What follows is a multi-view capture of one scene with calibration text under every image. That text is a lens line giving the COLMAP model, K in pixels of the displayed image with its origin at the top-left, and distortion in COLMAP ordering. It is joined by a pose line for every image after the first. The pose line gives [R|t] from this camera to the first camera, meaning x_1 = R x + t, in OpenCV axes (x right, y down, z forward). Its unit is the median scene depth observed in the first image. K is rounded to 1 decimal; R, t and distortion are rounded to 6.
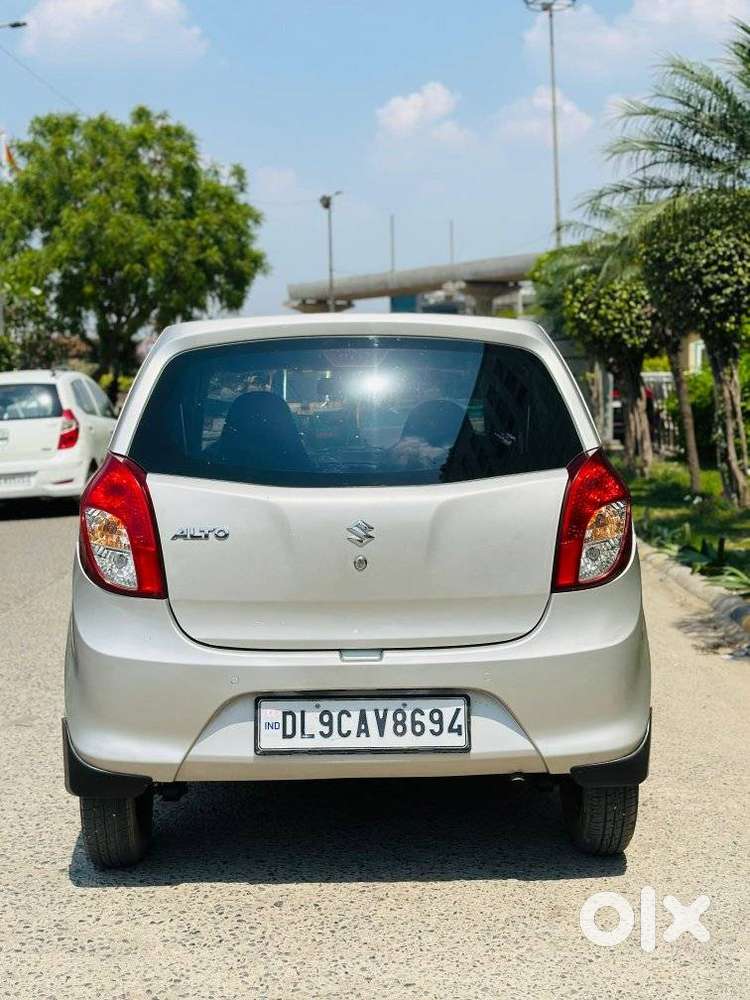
lens RADIAL K [[1333.4, 0, 372.4], [0, 1333.4, 503.7], [0, 0, 1]] dist [0.034375, 0.000000]
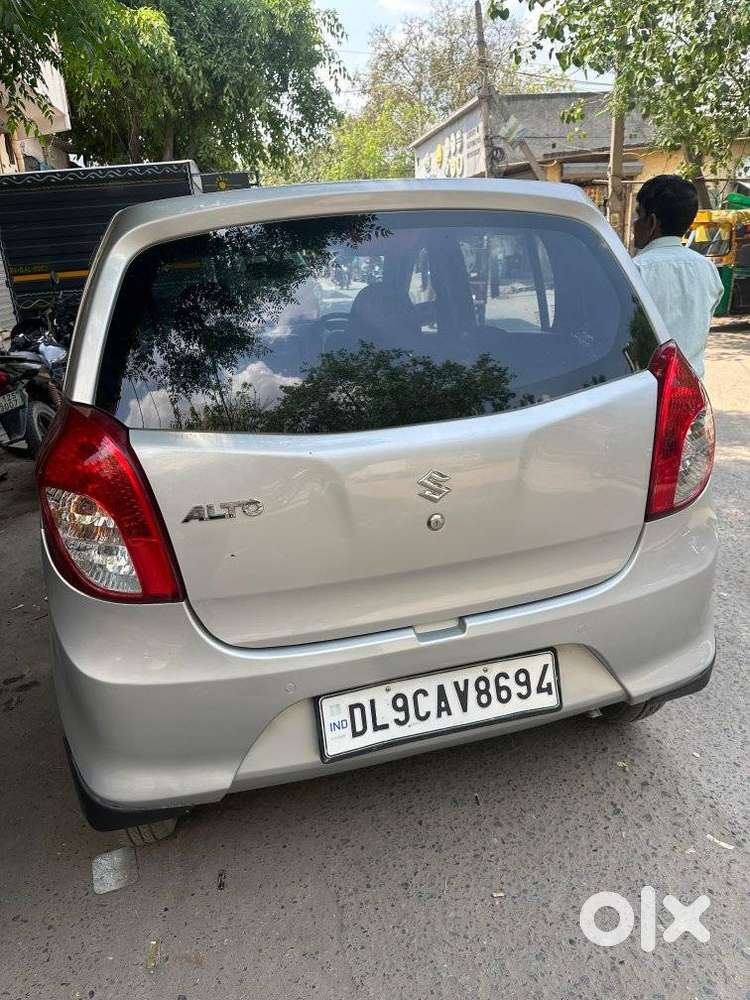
lens RADIAL K [[706.7, 0, 369.5], [0, 706.7, 494.3], [0, 0, 1]] dist [0.041963, -0.028486]
pose [[0.971535, -0.123762, 0.201996, -0.124019], [0.075184, 0.969684, 0.232510, -0.068525], [-0.224648, -0.210705, 0.951387, 0.598281]]
